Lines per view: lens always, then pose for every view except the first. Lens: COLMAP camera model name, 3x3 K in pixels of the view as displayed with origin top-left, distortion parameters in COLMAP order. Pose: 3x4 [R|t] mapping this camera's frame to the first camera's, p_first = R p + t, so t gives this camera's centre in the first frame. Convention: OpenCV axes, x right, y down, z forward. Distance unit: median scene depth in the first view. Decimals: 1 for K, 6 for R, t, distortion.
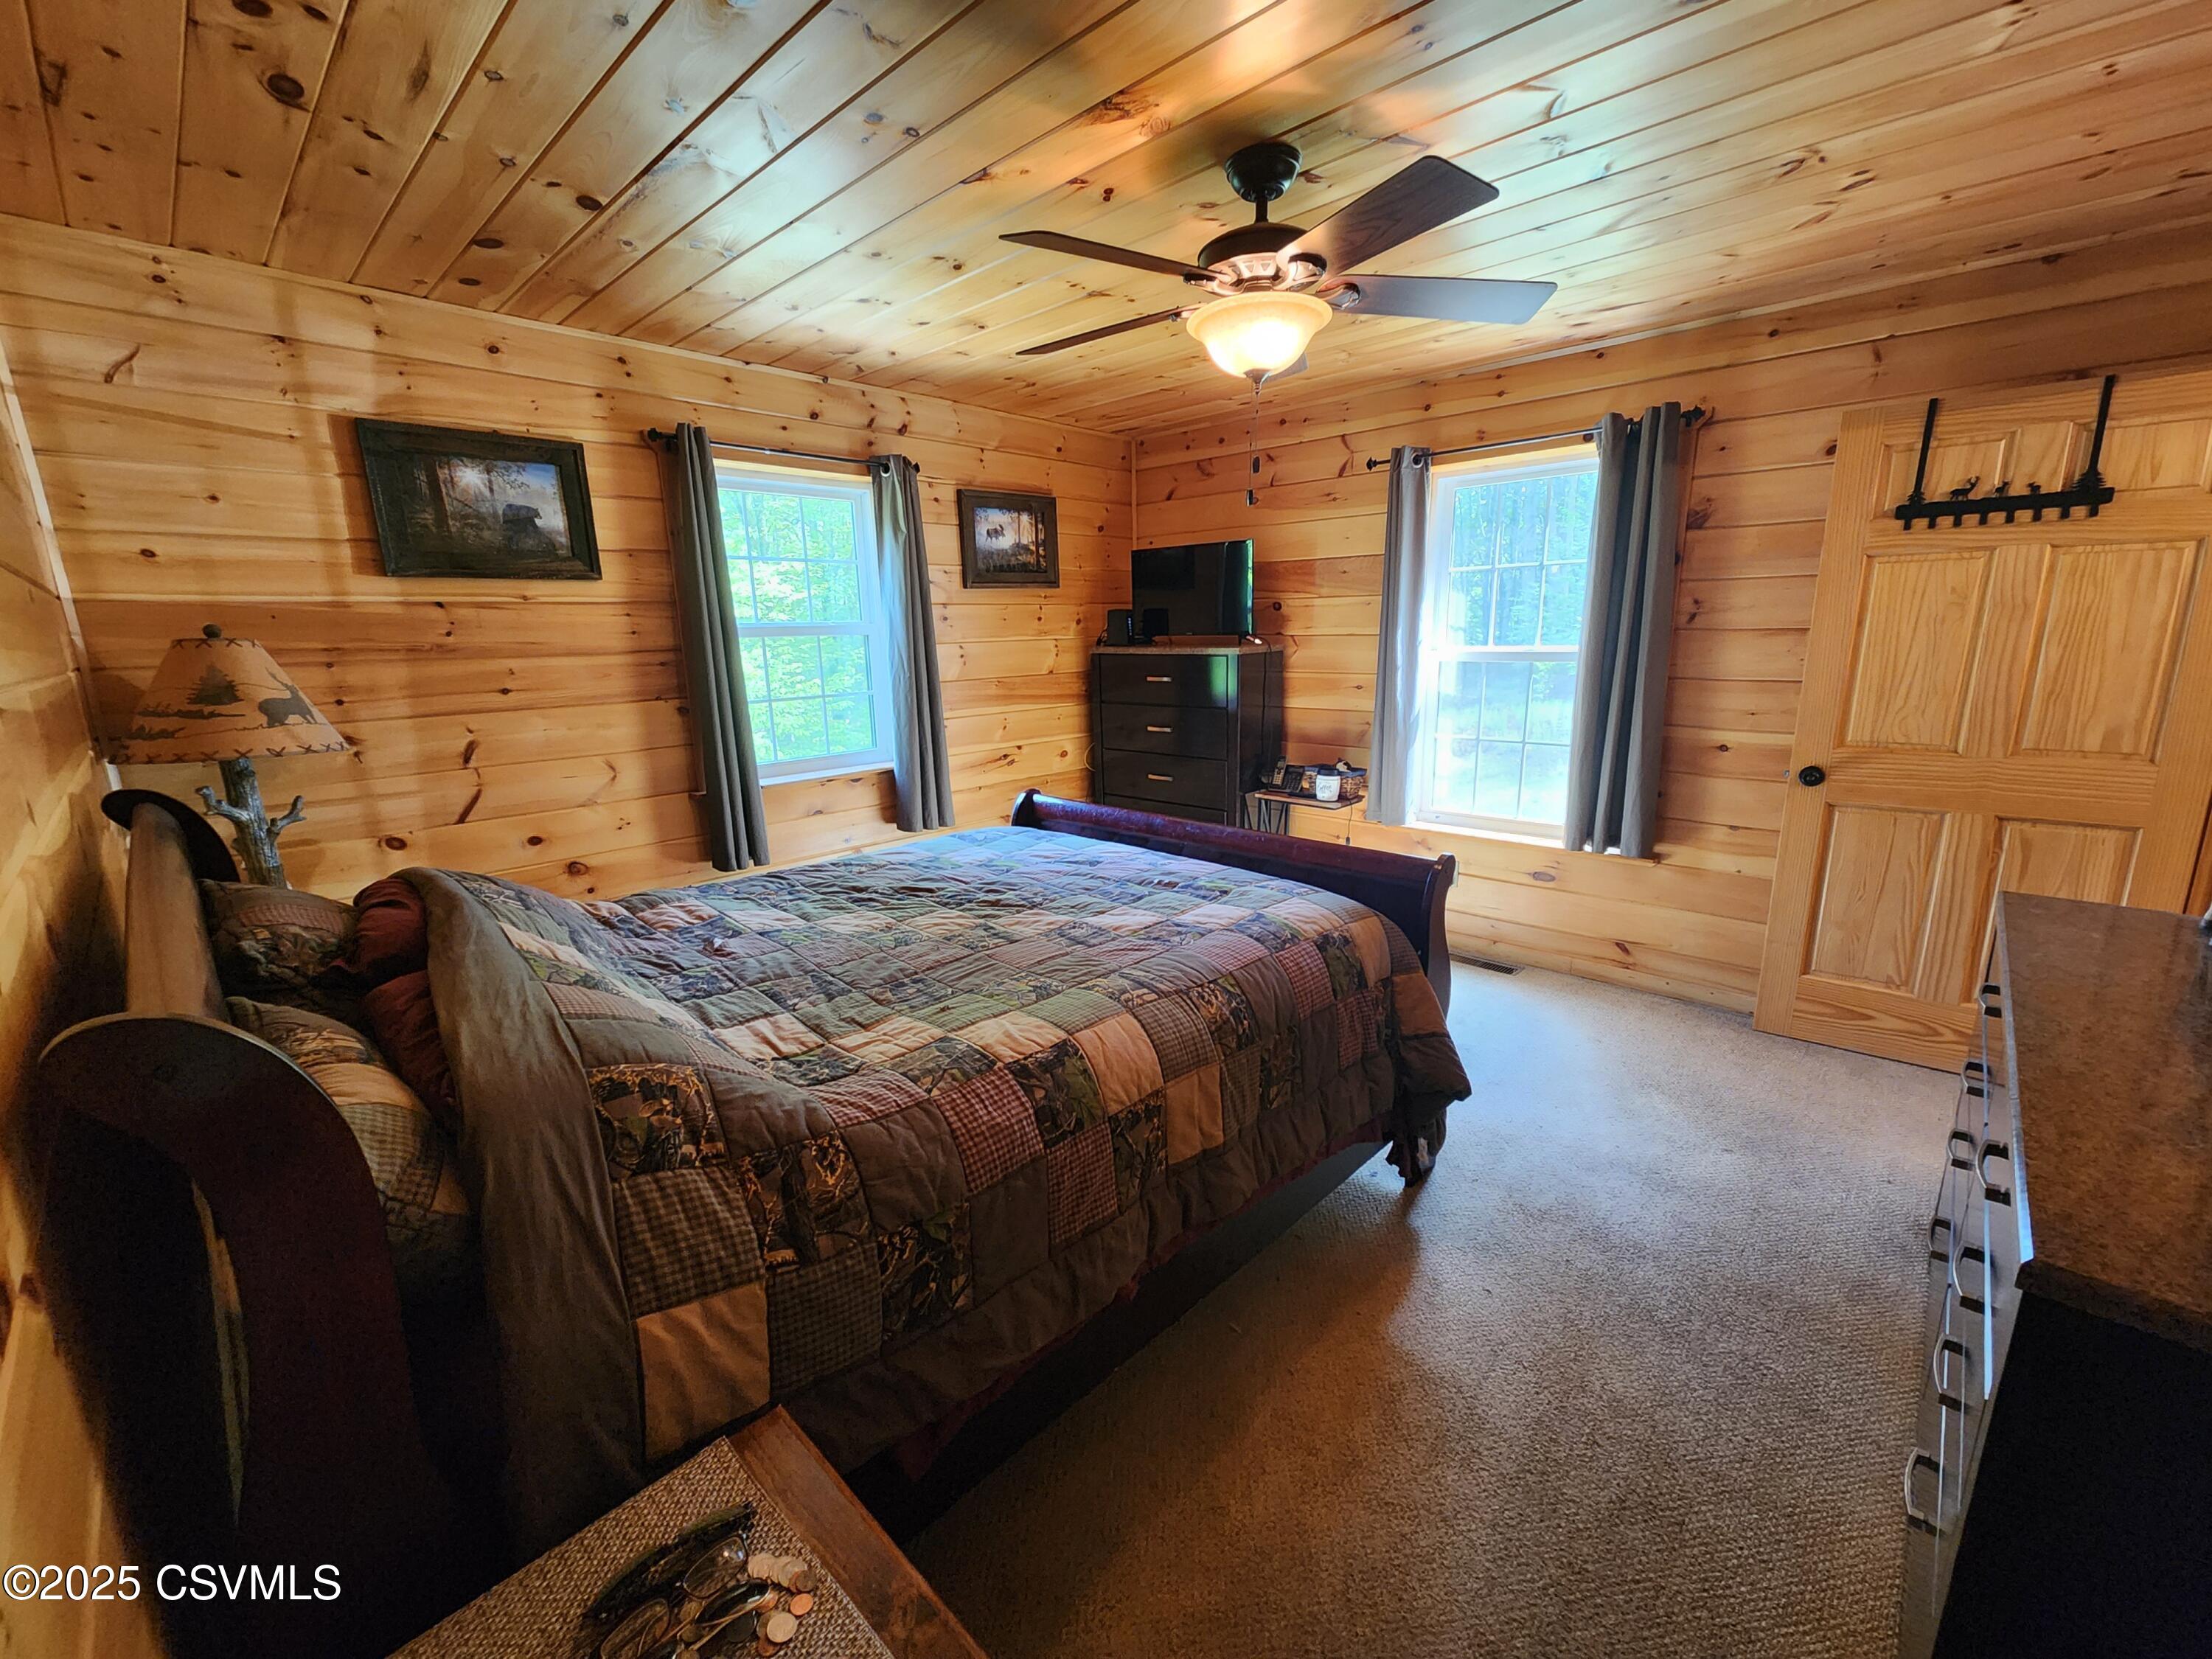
lens RADIAL K [[901.4, 0, 1107.4], [0, 901.4, 831.0], [0, 0, 1]] dist [0.000584, 0.000028]
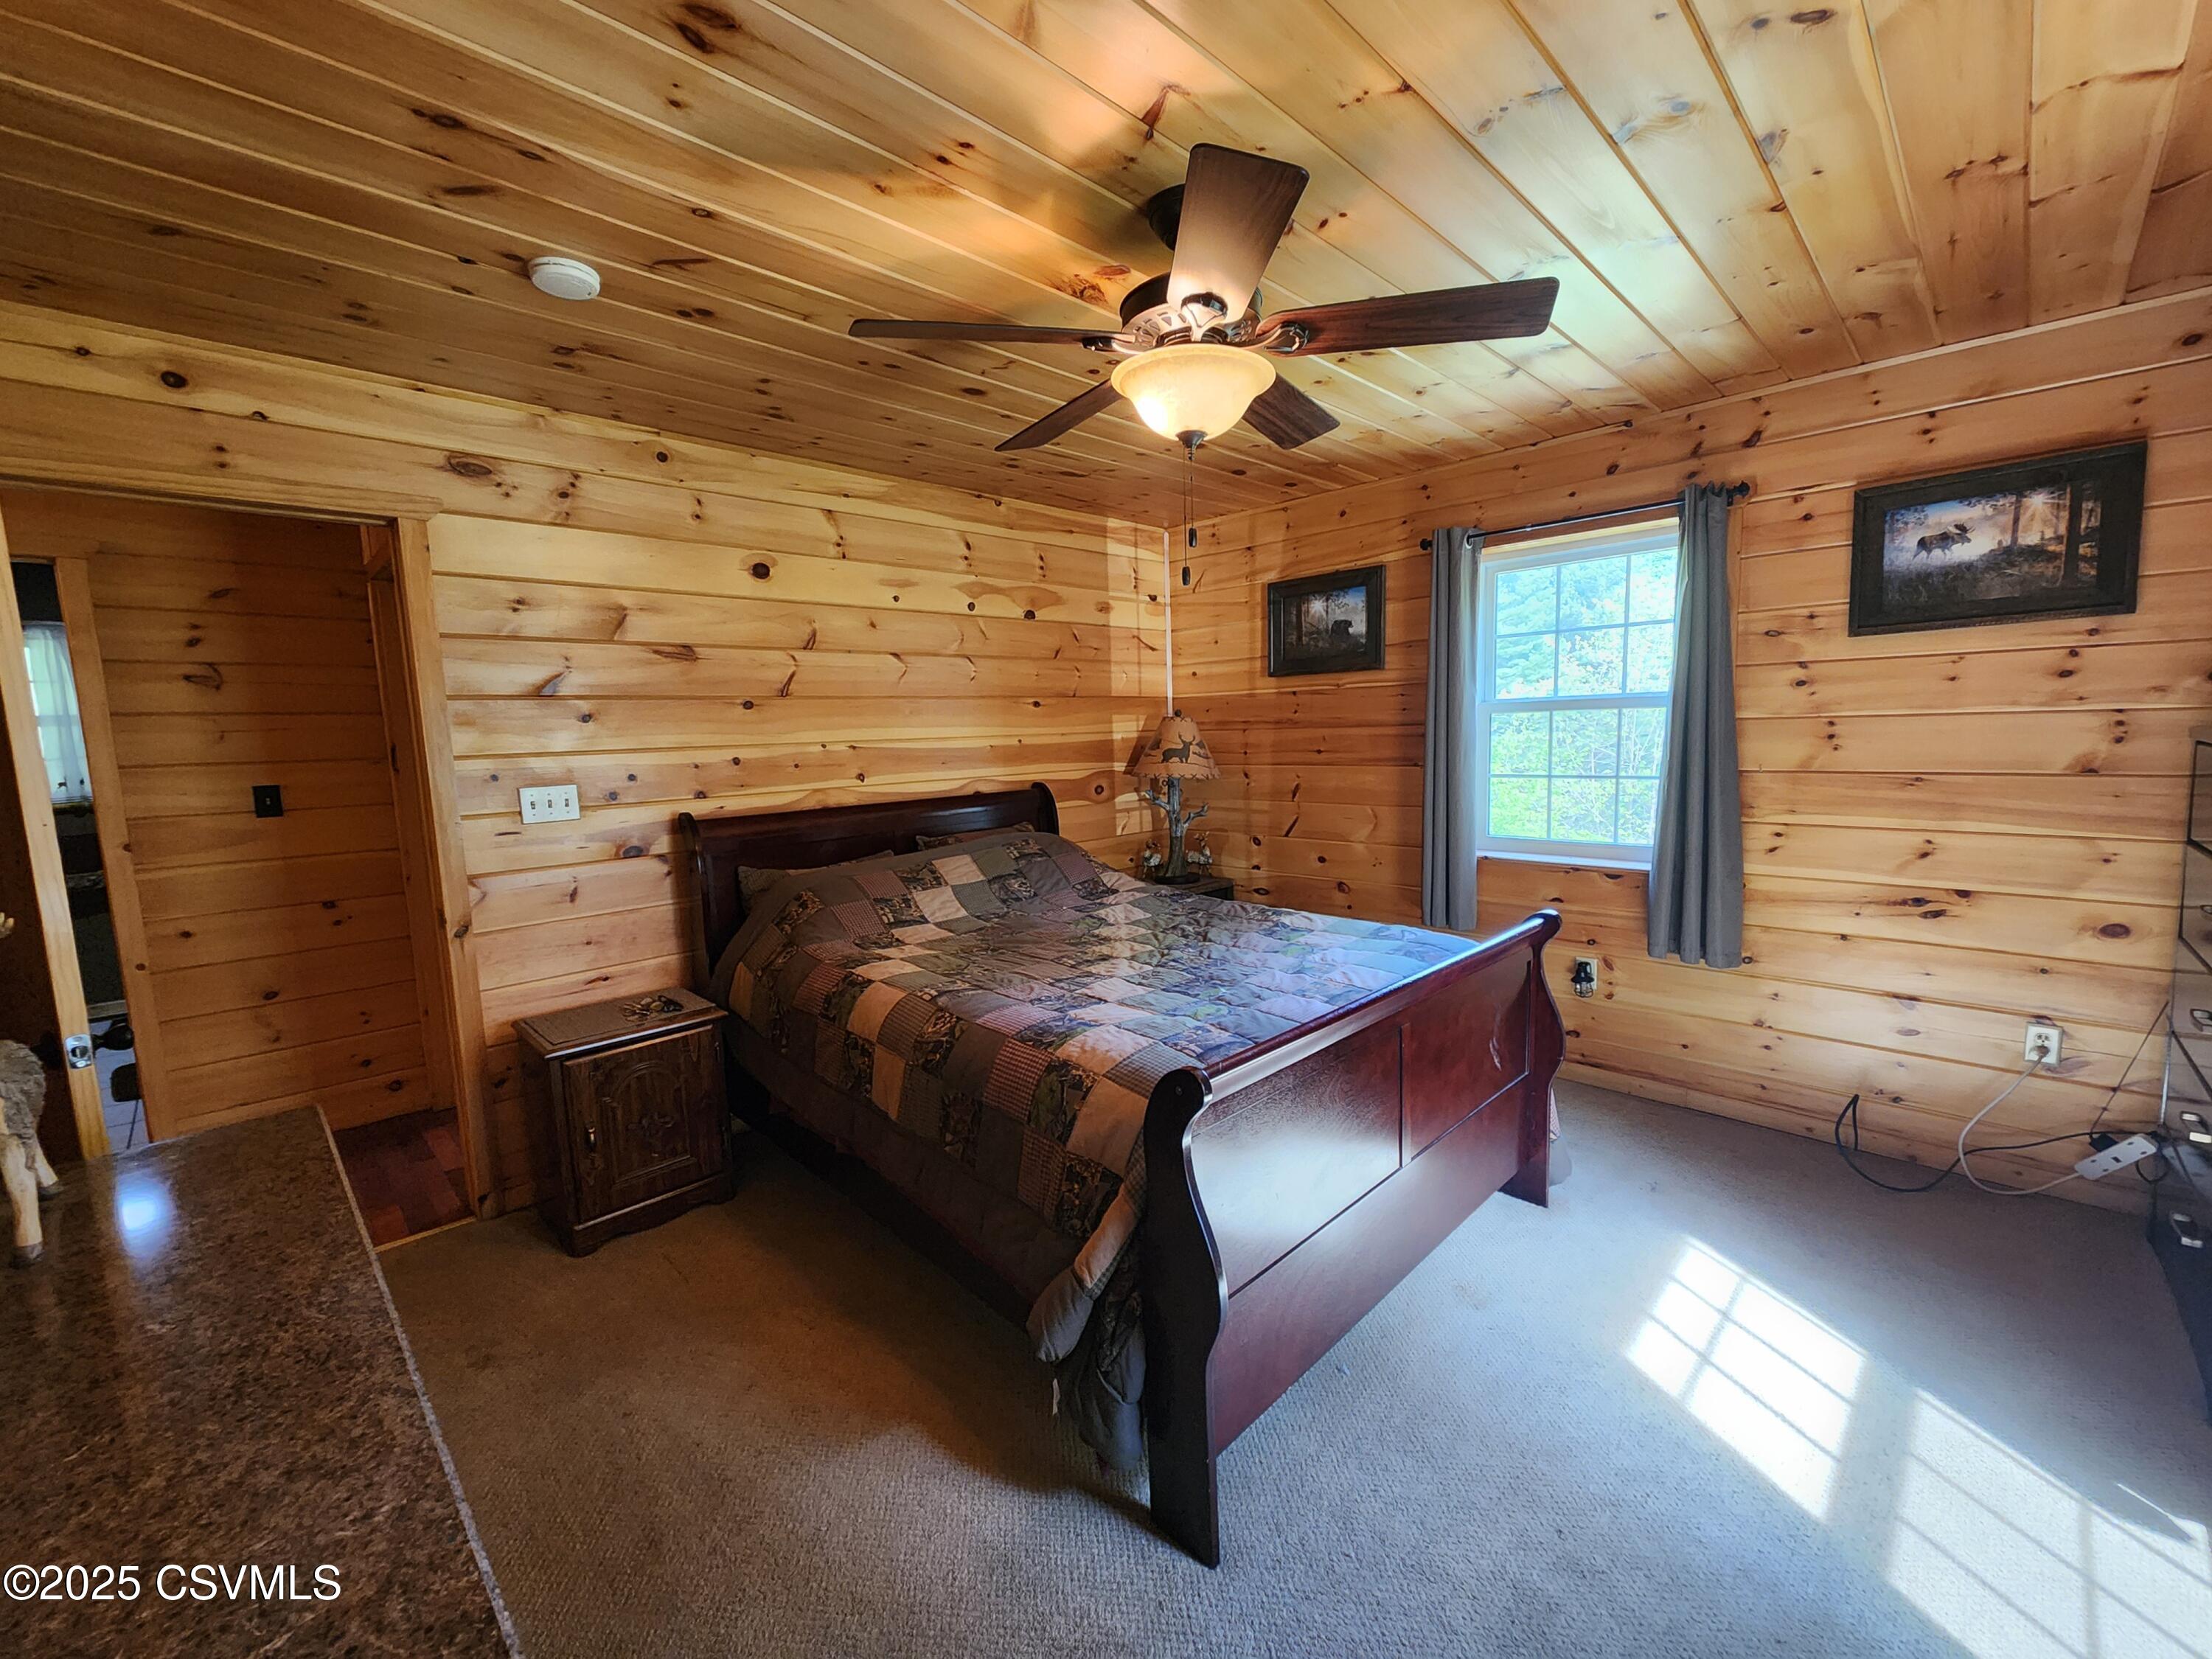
lens RADIAL K [[901.4, 0, 1108.4], [0, 901.4, 825.4], [0, 0, 1]] dist [0.000584, 0.000028]
pose [[-0.025687, 0.131921, -0.990927, 0.765843], [-0.189896, 0.972562, 0.134399, -0.169832], [0.981468, 0.191625, 0.000069, 0.699019]]
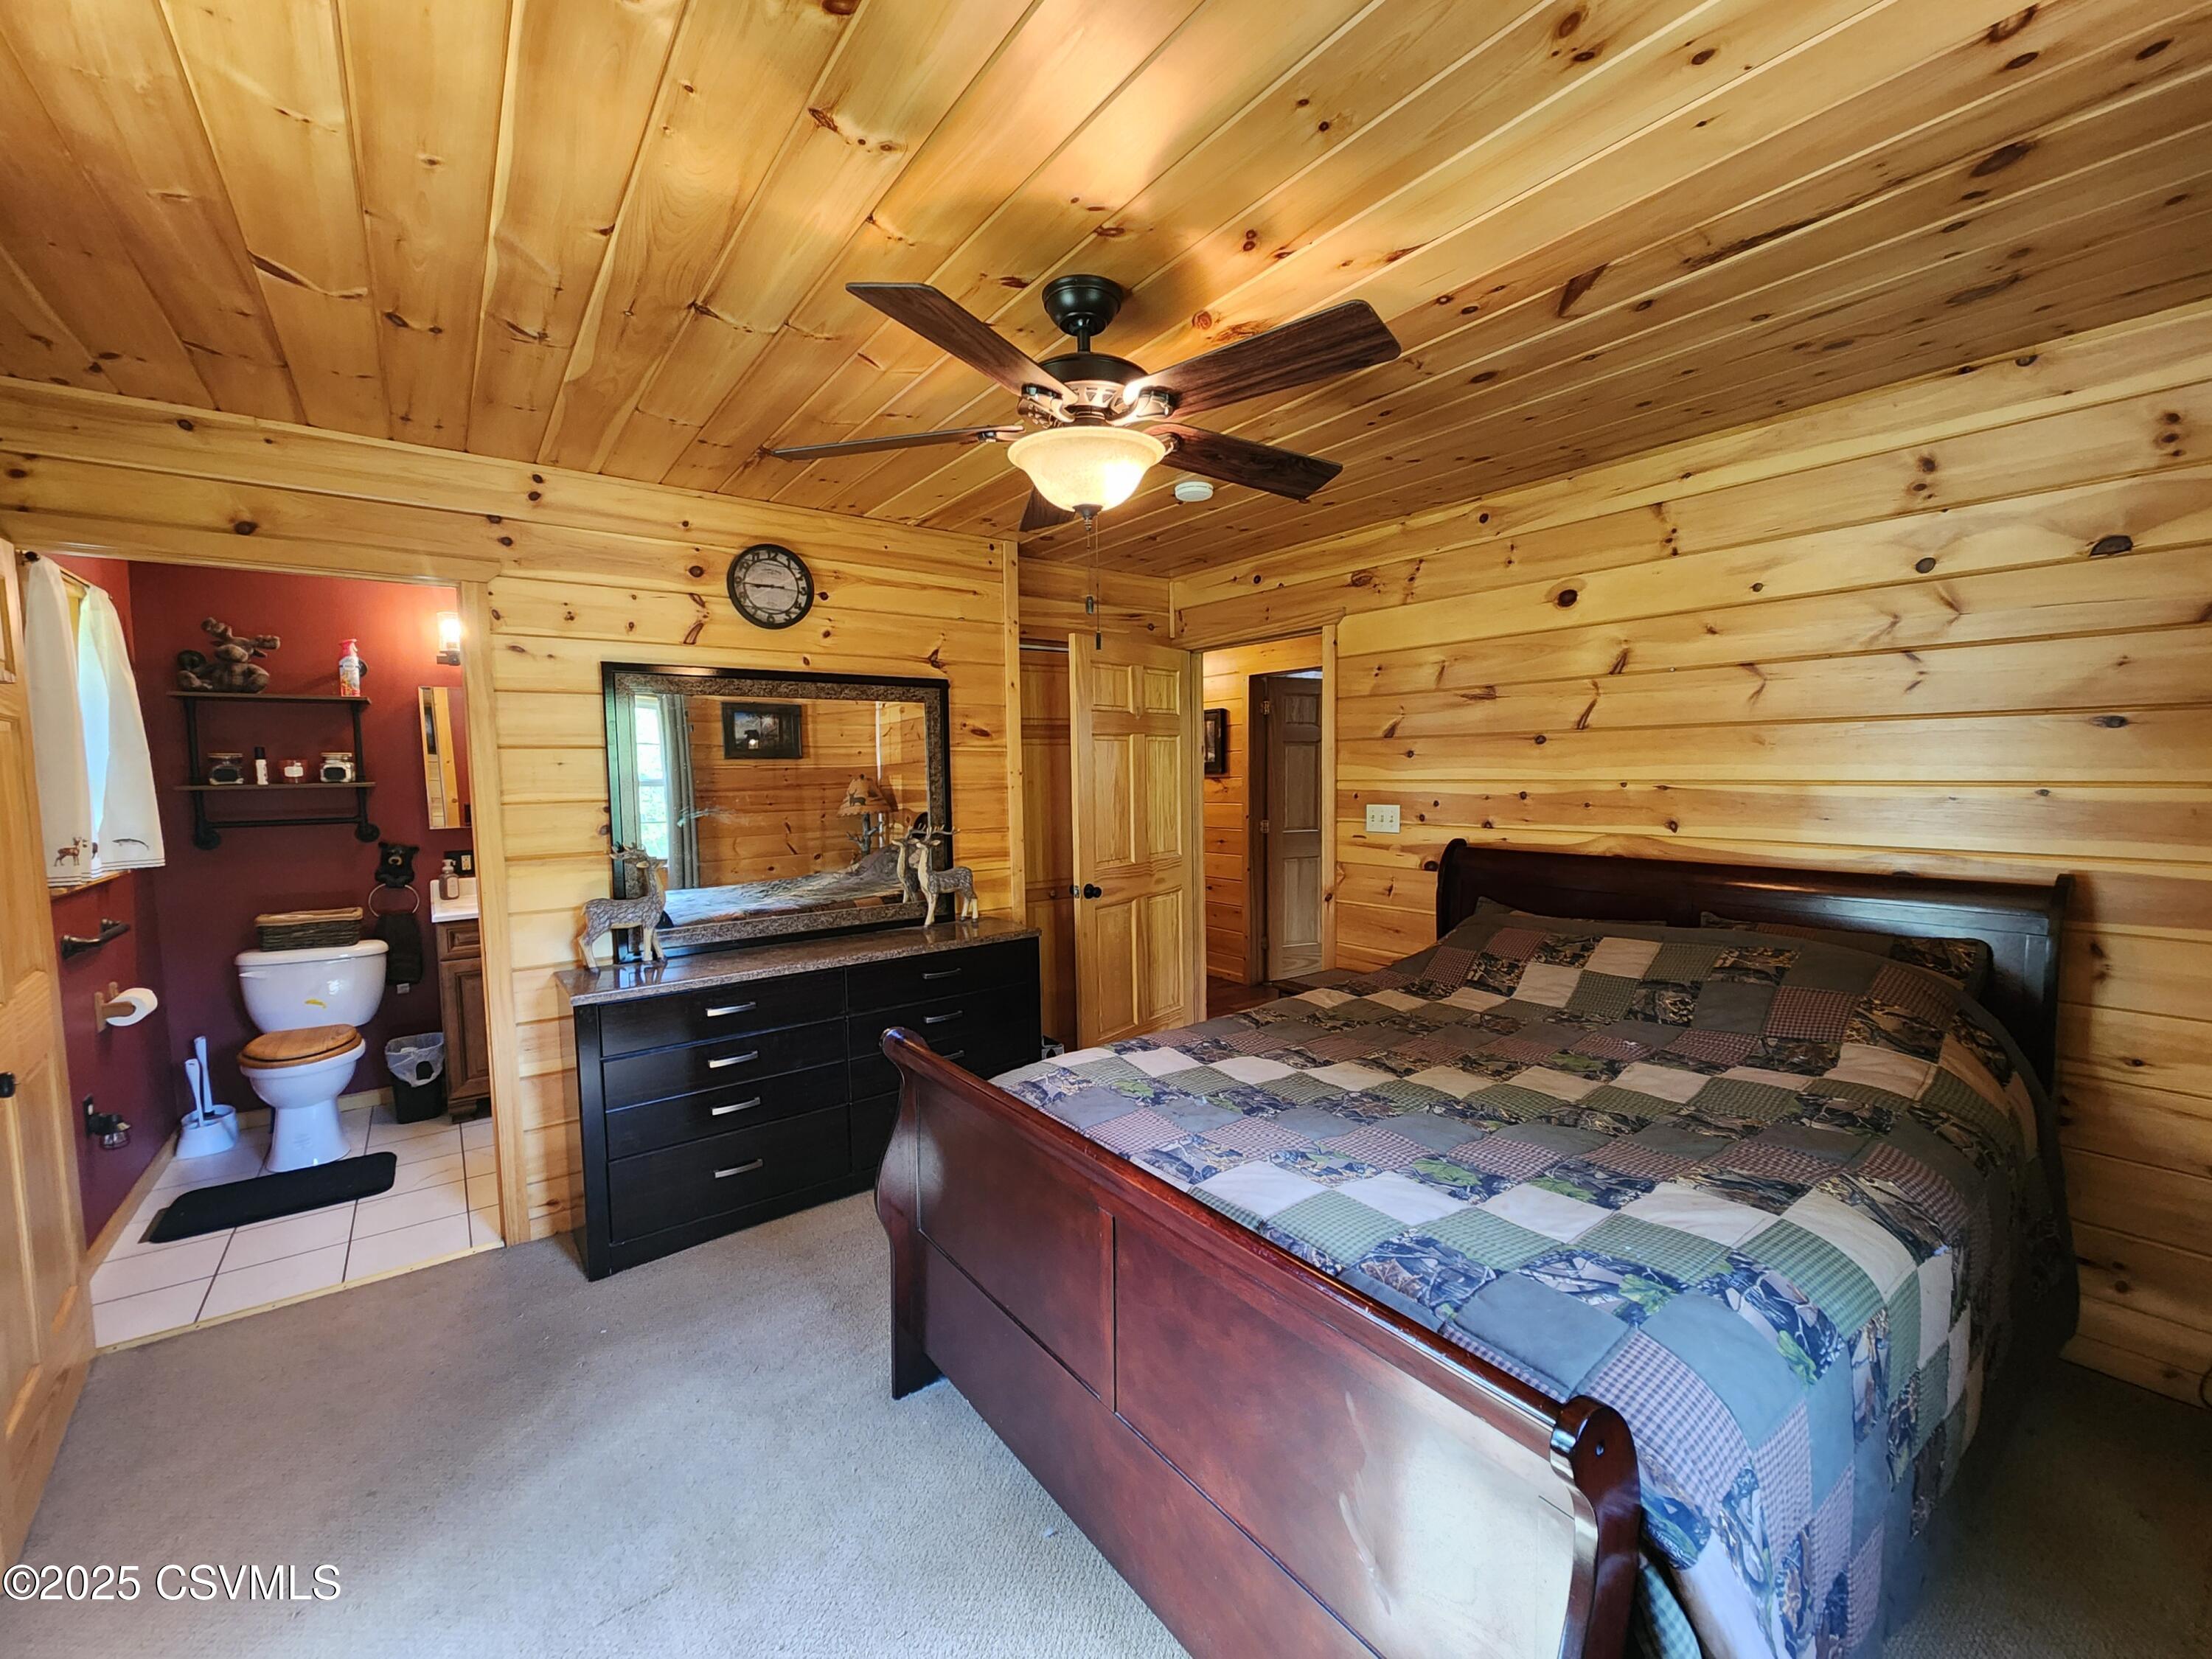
lens RADIAL K [[901.4, 0, 1115.2], [0, 901.4, 833.5], [0, 0, 1]] dist [0.000584, 0.000028]
pose [[-0.985279, 0.026548, 0.168880, -0.006525], [0.074643, 0.955536, 0.285271, -0.320434], [-0.153798, 0.293677, -0.943451, 1.371454]]
